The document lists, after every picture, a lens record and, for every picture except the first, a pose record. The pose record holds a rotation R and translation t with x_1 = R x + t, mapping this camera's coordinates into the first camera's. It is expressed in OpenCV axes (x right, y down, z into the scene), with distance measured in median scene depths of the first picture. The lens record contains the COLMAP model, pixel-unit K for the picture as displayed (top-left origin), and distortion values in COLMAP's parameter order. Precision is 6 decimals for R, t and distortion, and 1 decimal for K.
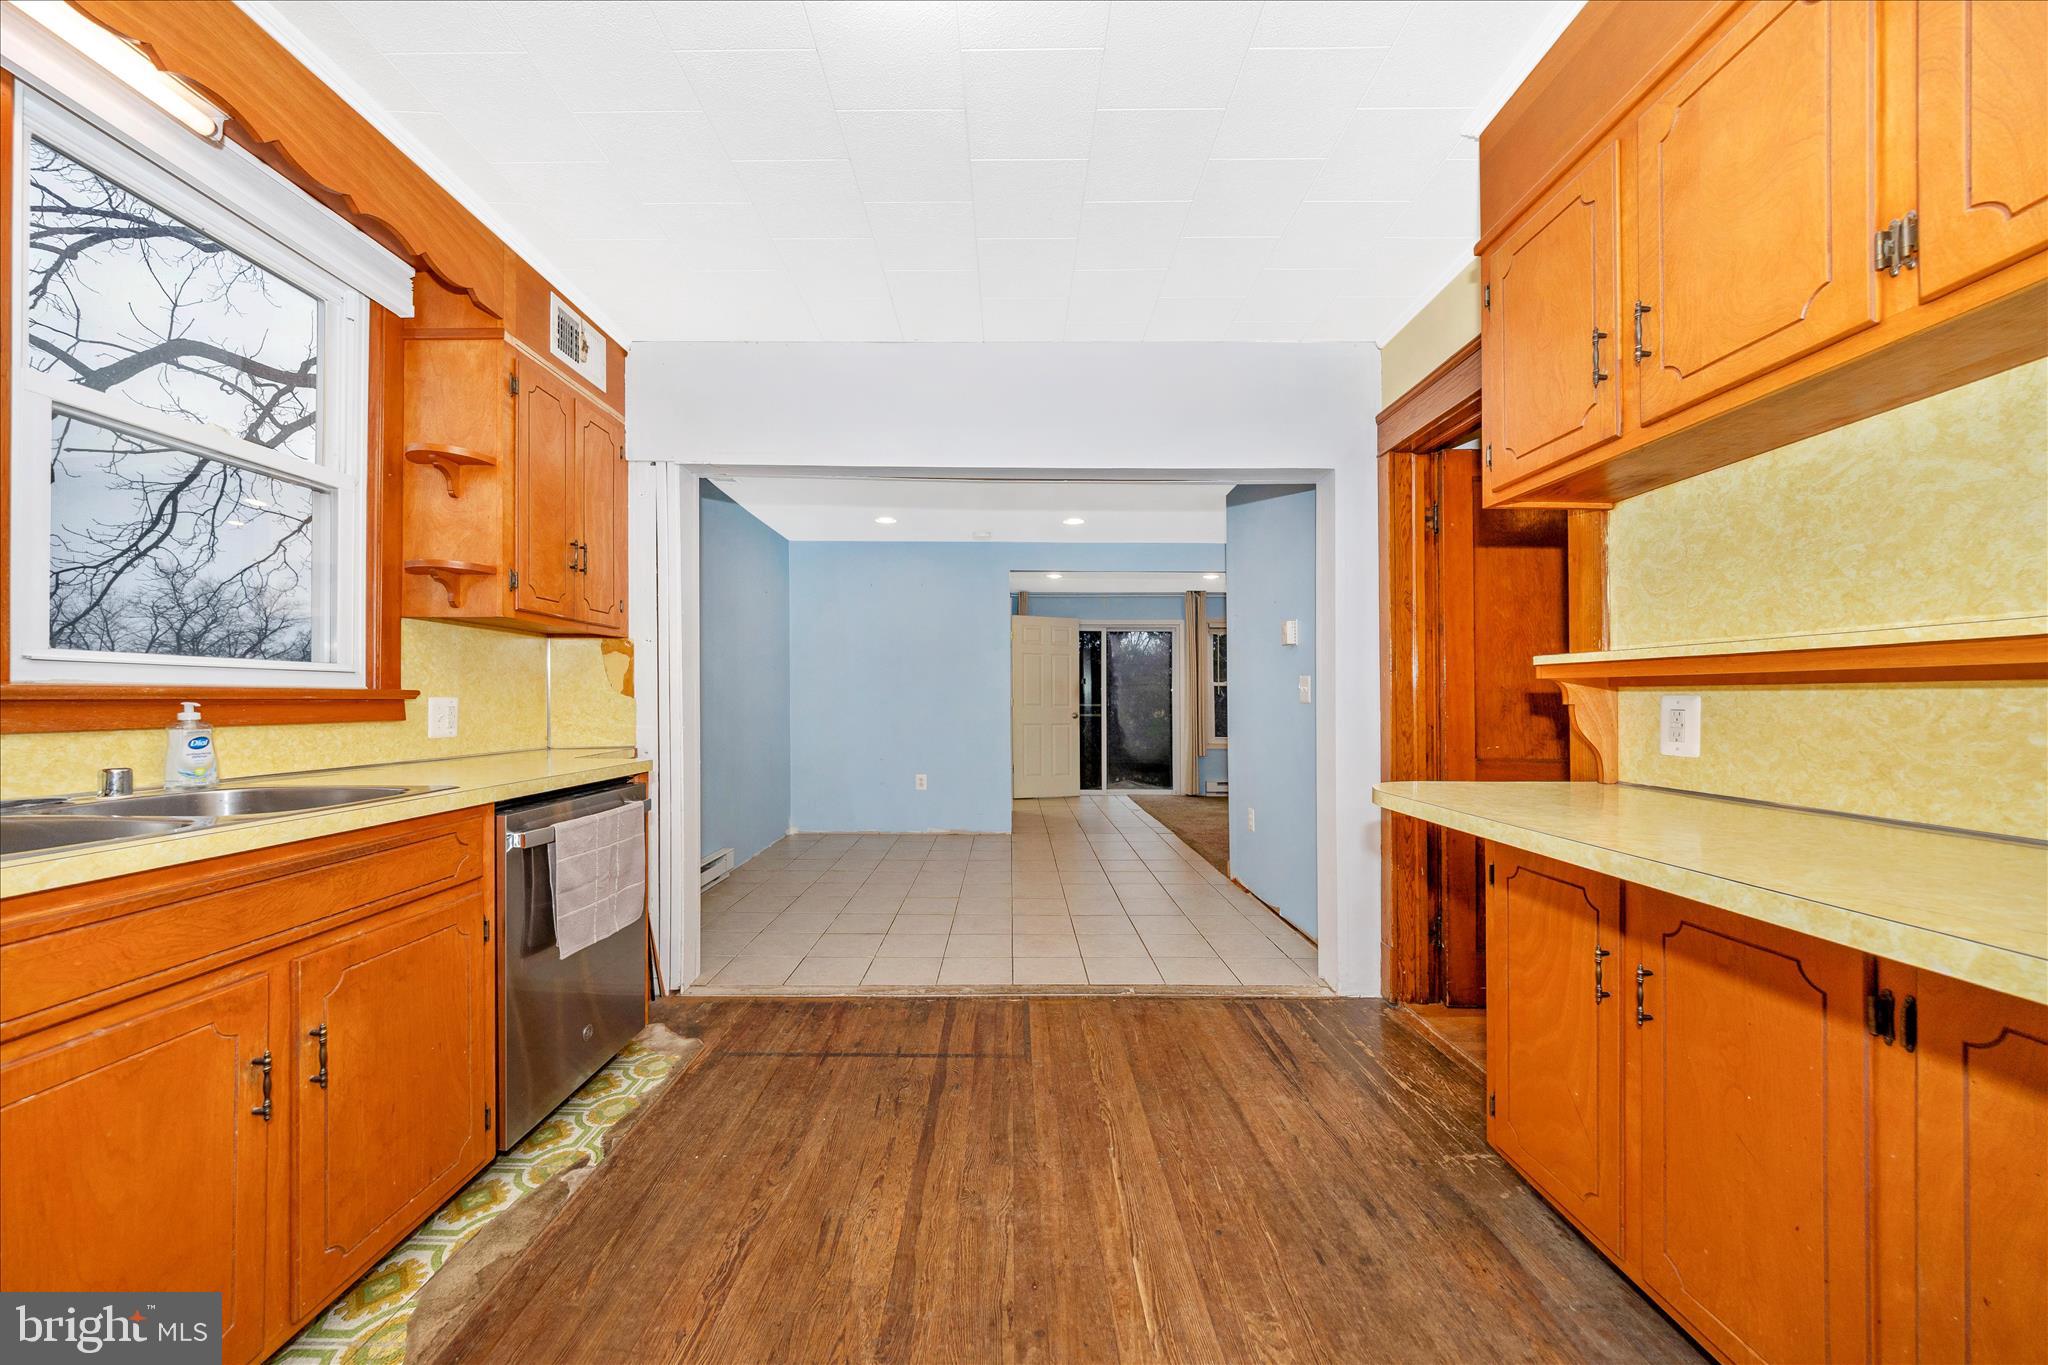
lens RADIAL K [[692.9, 0, 1020.1], [0, 692.9, 690.8], [0, 0, 1]] dist [-0.000074, 0.000036]
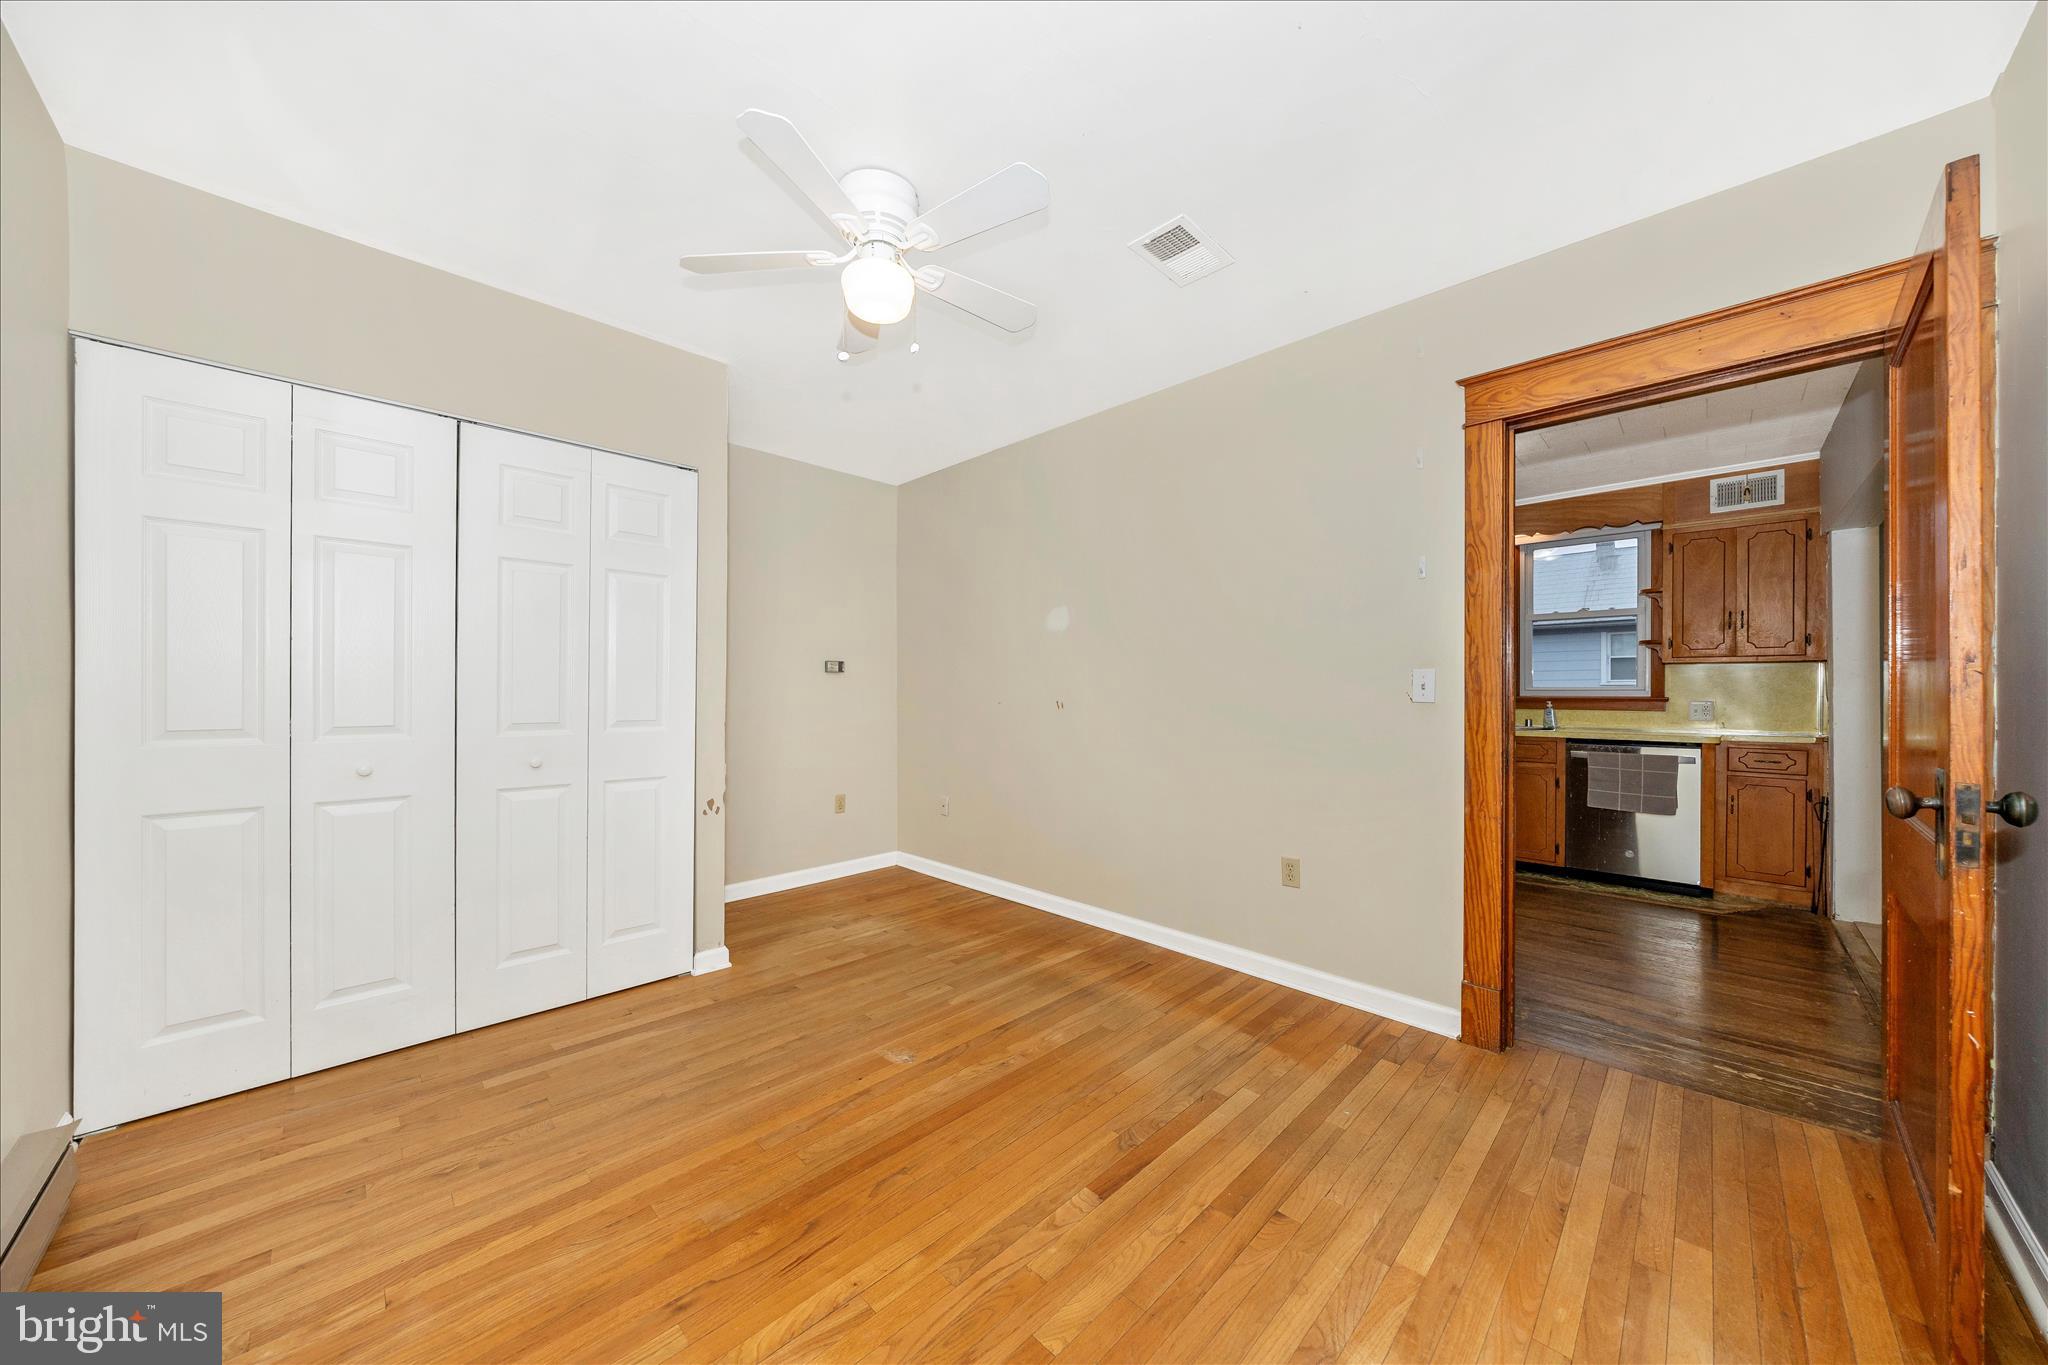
lens RADIAL K [[692.9, 0, 1019.7], [0, 692.9, 695.5], [0, 0, 1]] dist [-0.000074, 0.000036]
pose [[-0.713413, -0.007547, -0.700703, 2.127316], [-0.000540, 0.999948, -0.010220, 0.015391], [0.700743, -0.006913, -0.713380, 1.135217]]
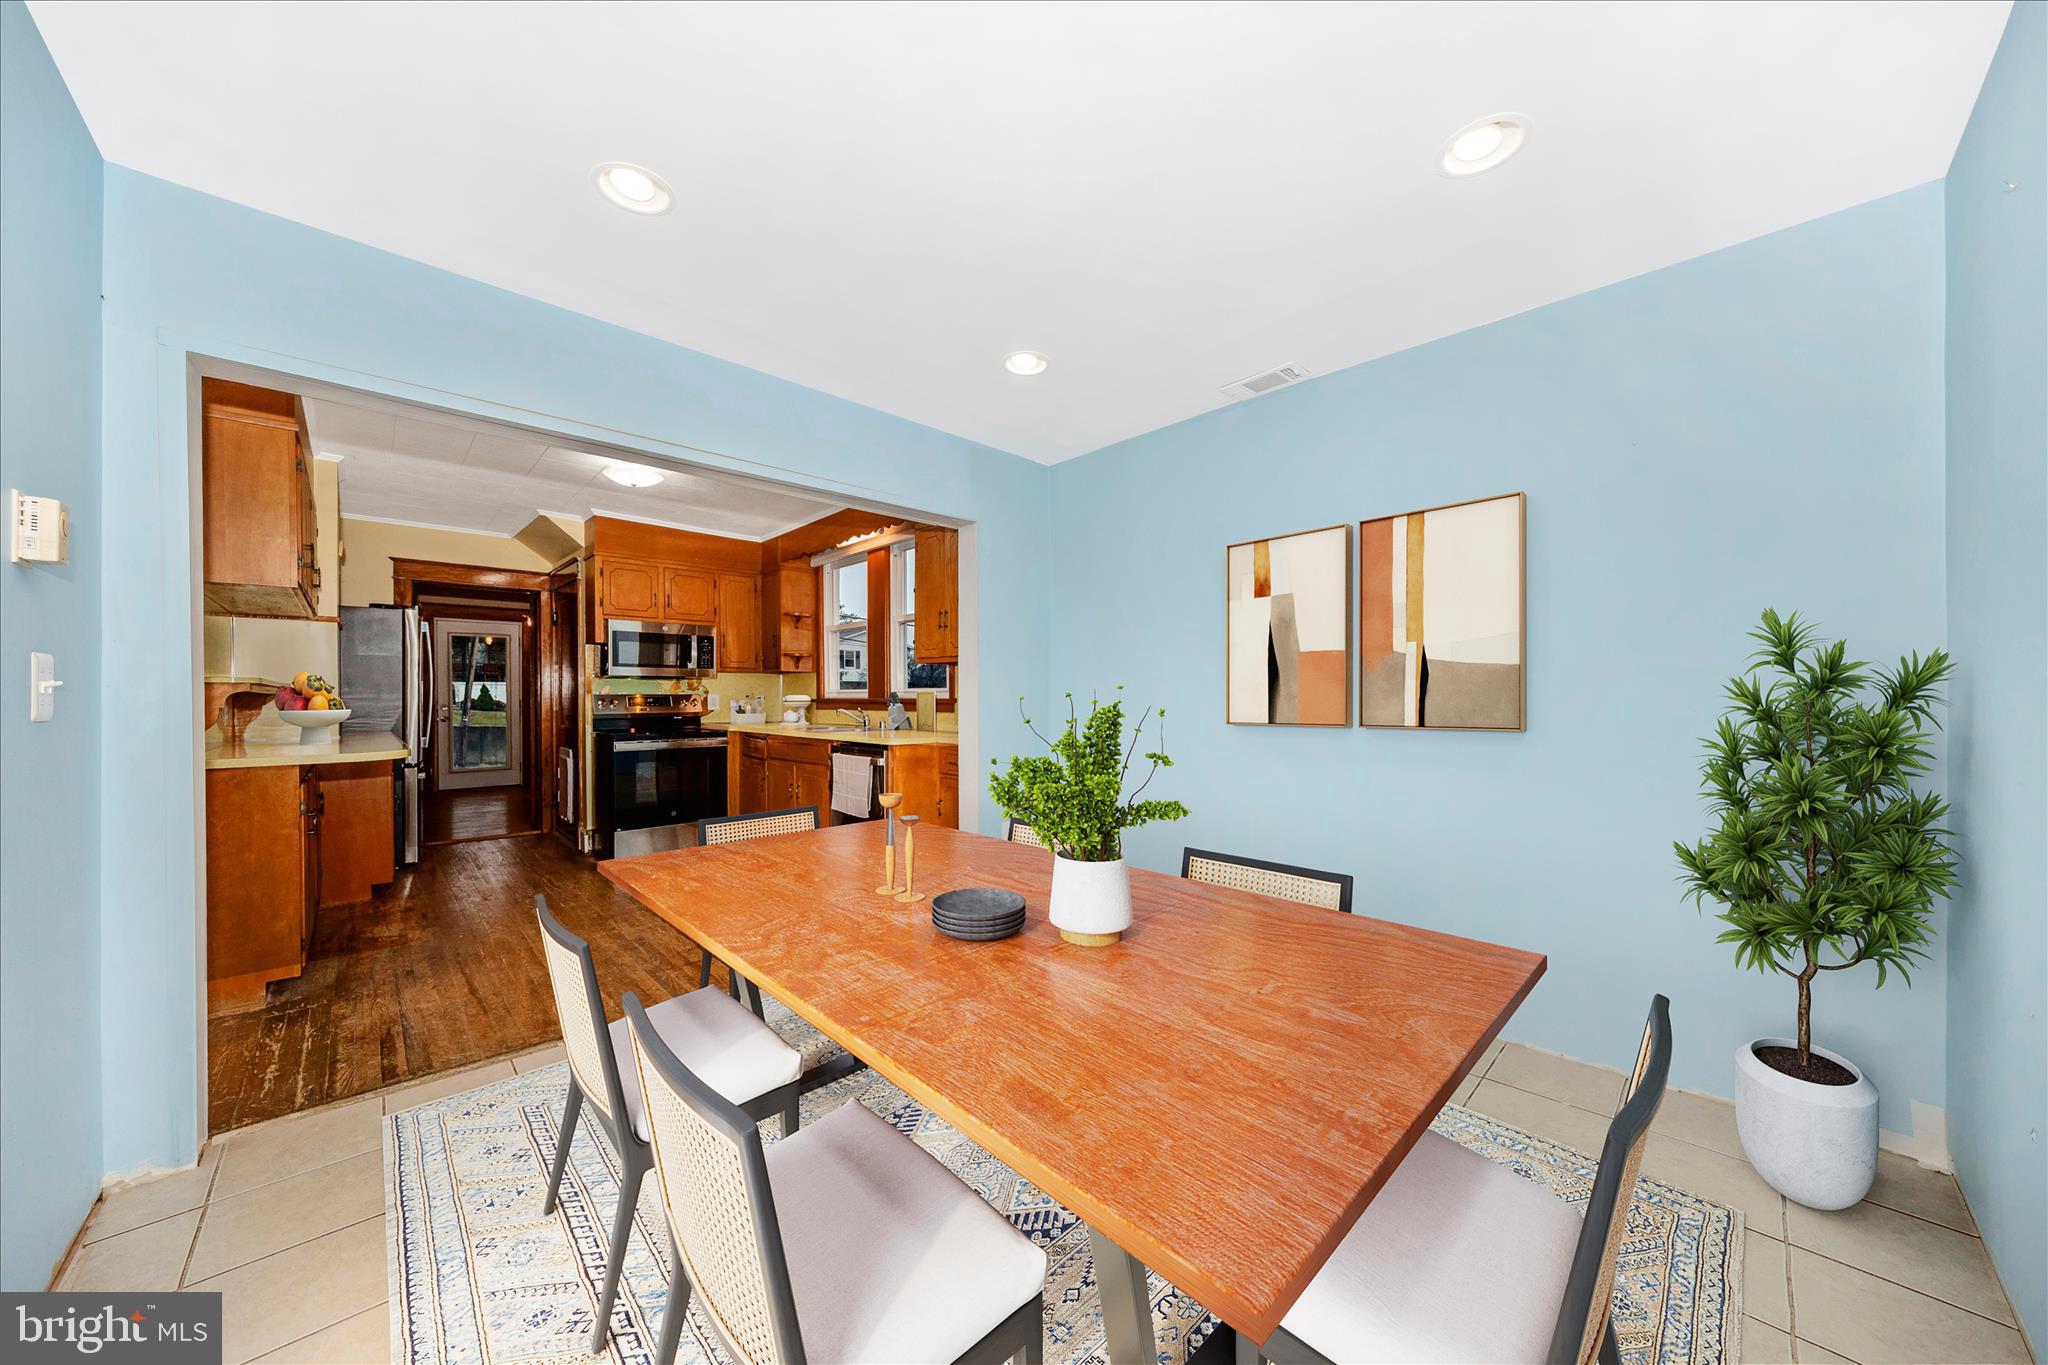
lens RADIAL K [[692.9, 0, 1021.6], [0, 692.9, 693.8], [0, 0, 1]] dist [-0.000074, 0.000036]
pose [[-0.729725, -0.003660, -0.683731, 0.456115], [0.000341, 0.999984, -0.005717, -0.004130], [0.683740, -0.004405, -0.729712, 2.770362]]
